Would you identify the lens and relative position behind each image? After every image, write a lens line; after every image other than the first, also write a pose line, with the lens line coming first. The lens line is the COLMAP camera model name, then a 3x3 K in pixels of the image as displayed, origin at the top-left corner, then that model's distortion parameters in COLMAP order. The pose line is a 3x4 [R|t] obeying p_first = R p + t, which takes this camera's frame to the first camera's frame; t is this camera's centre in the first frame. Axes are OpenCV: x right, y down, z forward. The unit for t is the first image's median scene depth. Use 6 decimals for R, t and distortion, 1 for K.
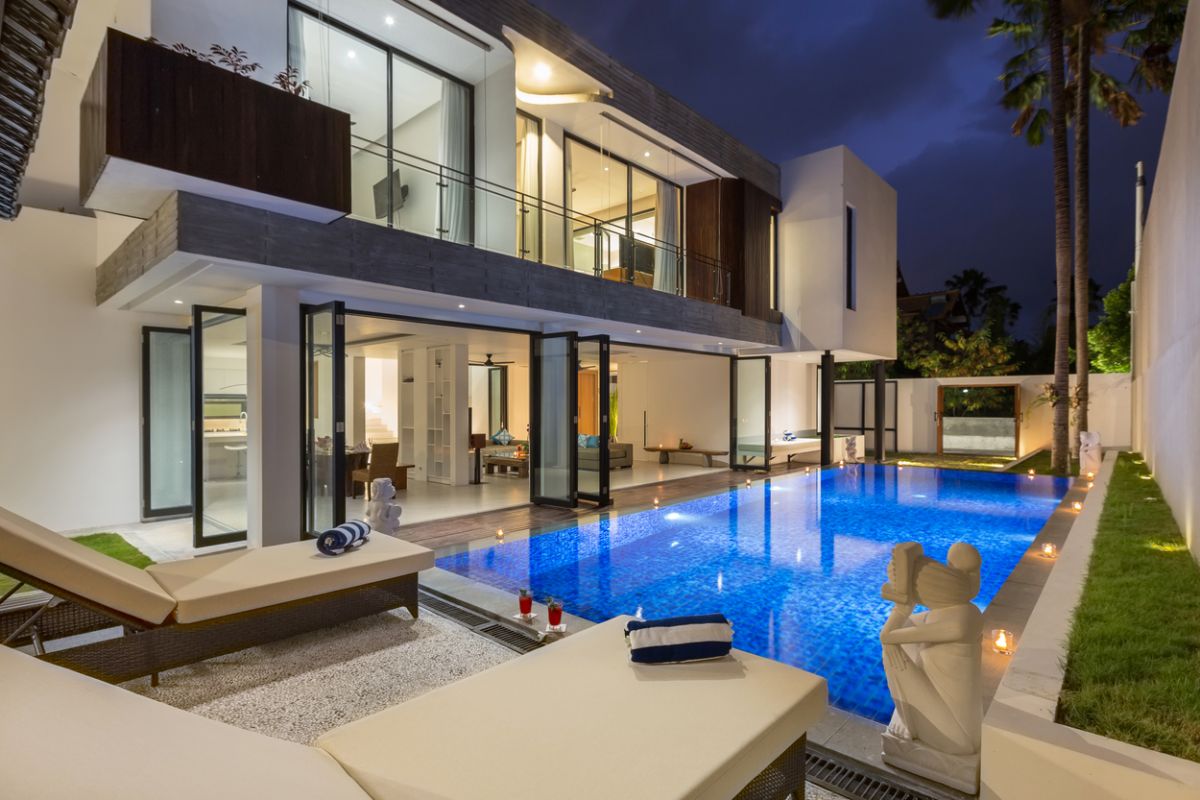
lens RADIAL K [[564.1, 0, 572.9], [0, 564.1, 408.1], [0, 0, 1]] dist [0.006109, -0.001226]
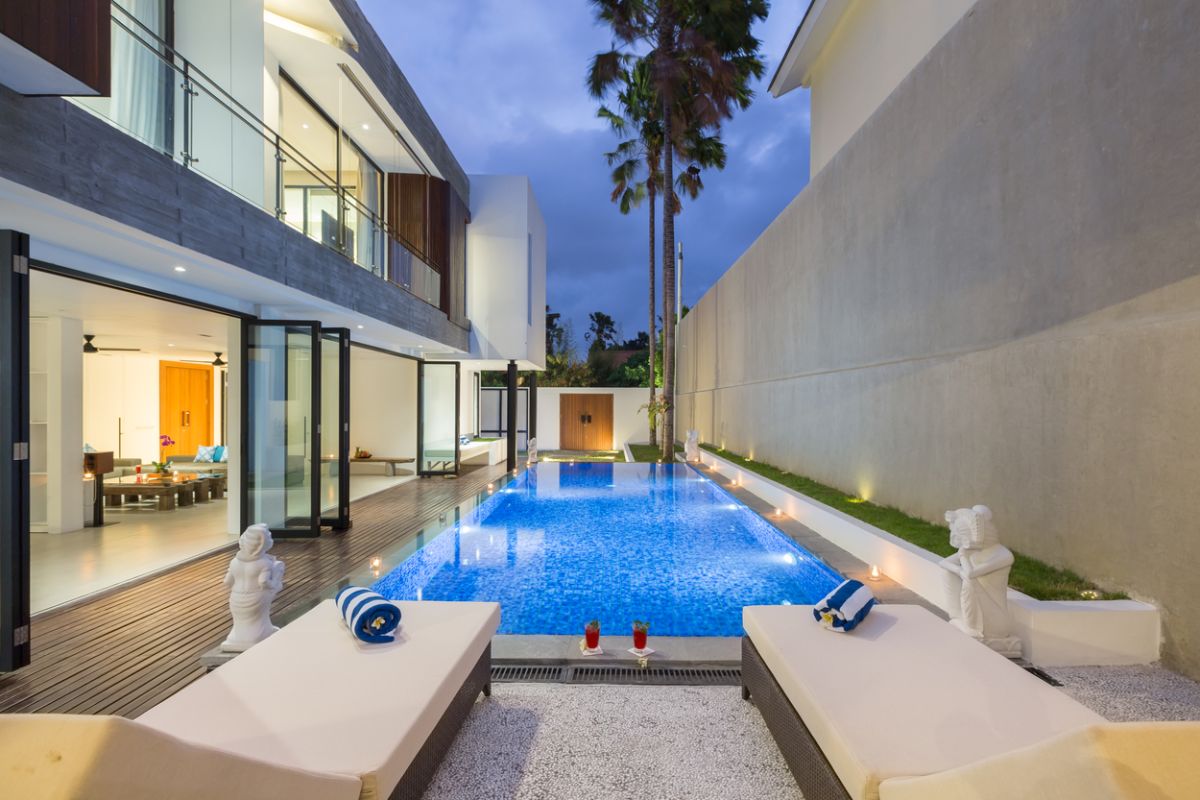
lens RADIAL K [[564.1, 0, 614.1], [0, 564.1, 412.1], [0, 0, 1]] dist [0.006109, -0.001226]
pose [[0.727685, -0.003462, 0.685903, -0.184200], [0.002229, 0.999994, 0.002682, -0.004447], [-0.685908, -0.000423, 0.727688, 0.085551]]
